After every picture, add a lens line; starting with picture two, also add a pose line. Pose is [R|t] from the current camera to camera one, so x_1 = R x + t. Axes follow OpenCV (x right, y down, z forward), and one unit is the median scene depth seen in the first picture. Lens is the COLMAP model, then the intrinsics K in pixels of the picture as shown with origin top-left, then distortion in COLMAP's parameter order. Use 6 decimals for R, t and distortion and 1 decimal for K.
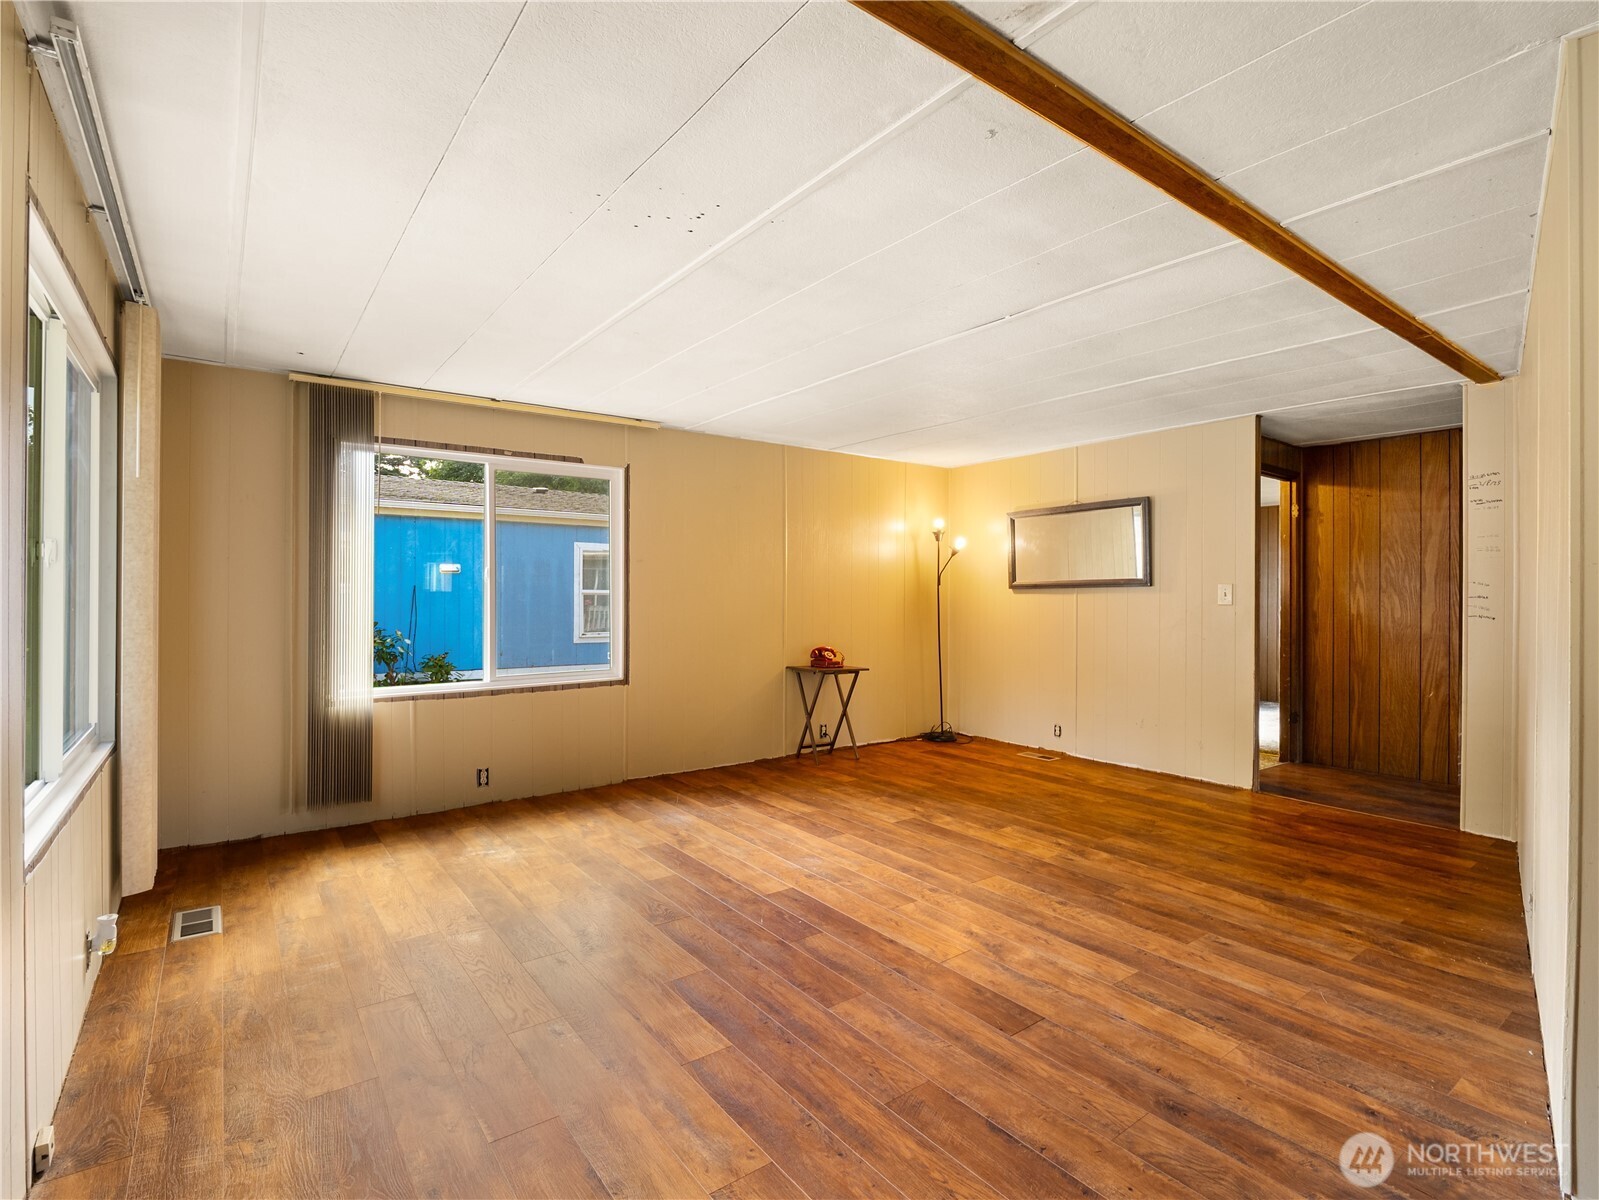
lens RADIAL K [[774.1, 0, 791.3], [0, 774.1, 596.6], [0, 0, 1]] dist [-0.001131, 0.000264]
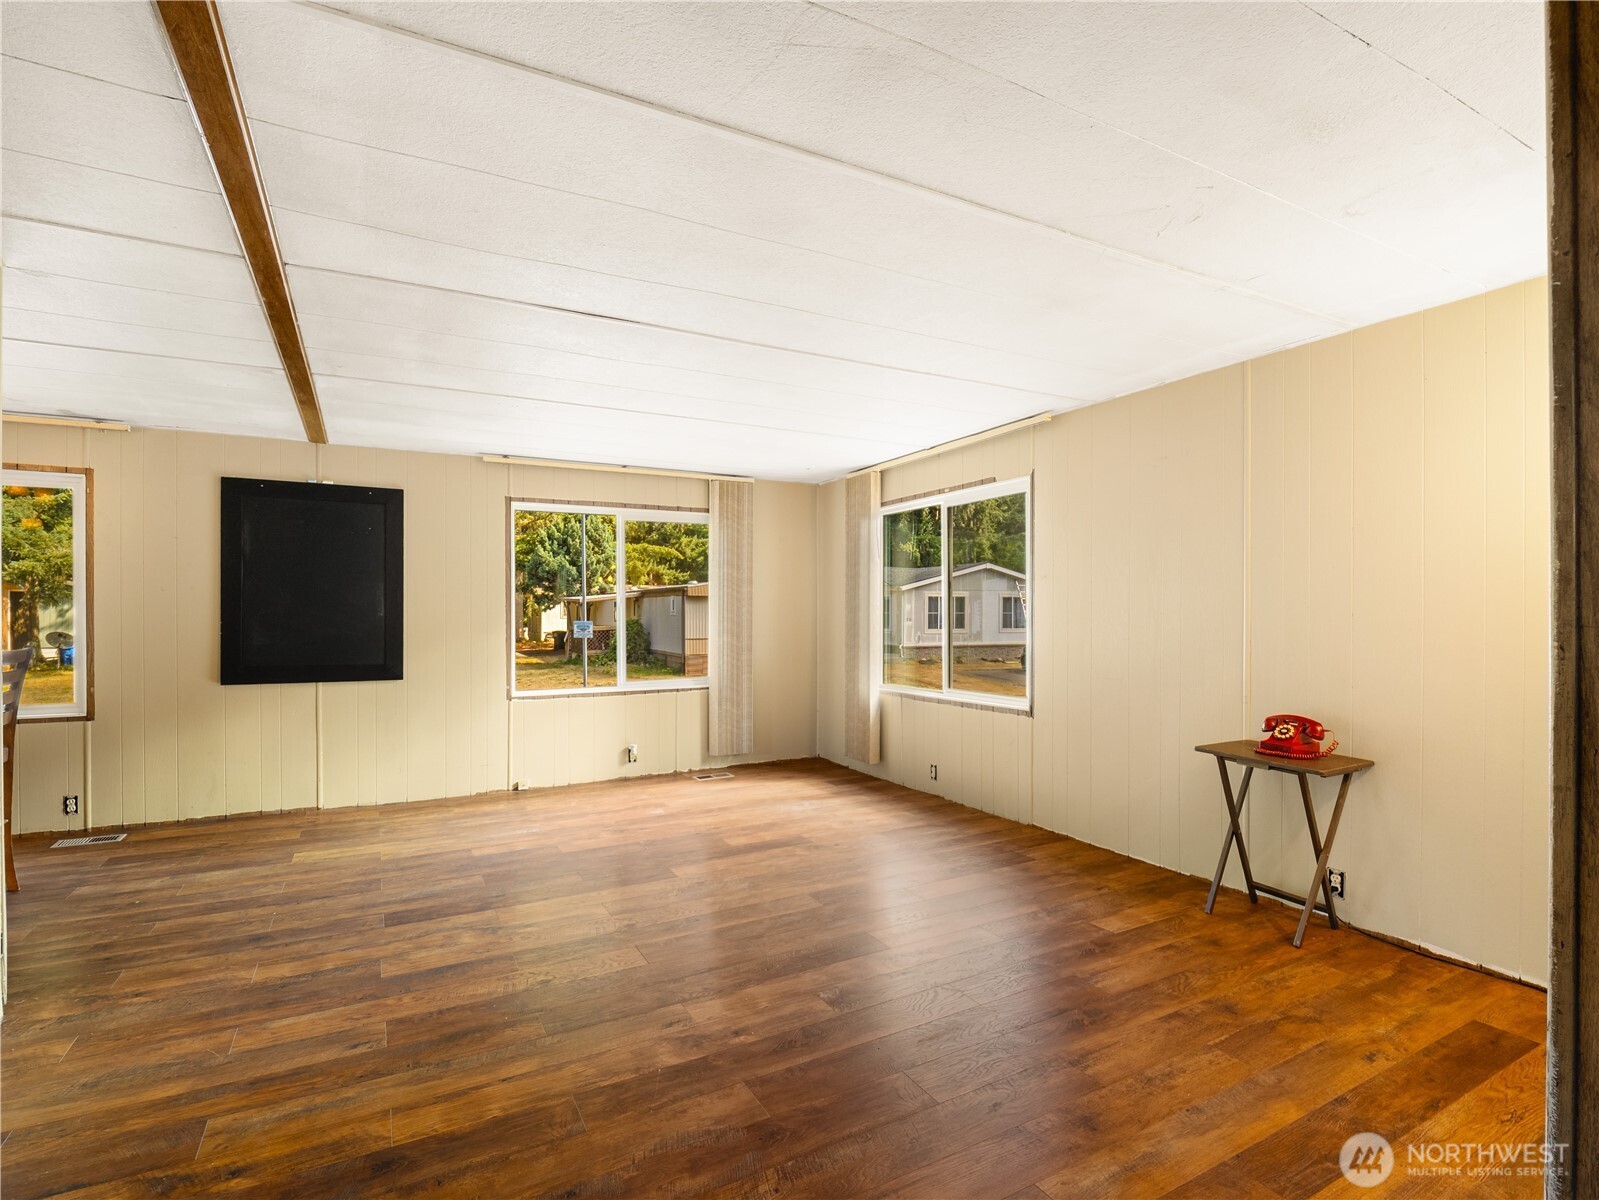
lens RADIAL K [[774.1, 0, 789.9], [0, 774.1, 609.6], [0, 0, 1]] dist [-0.001131, 0.000264]
pose [[-0.141669, -0.006199, -0.989895, 1.347835], [0.000301, 0.999980, -0.006305, -0.008486], [0.989914, -0.001191, -0.141665, 1.618472]]
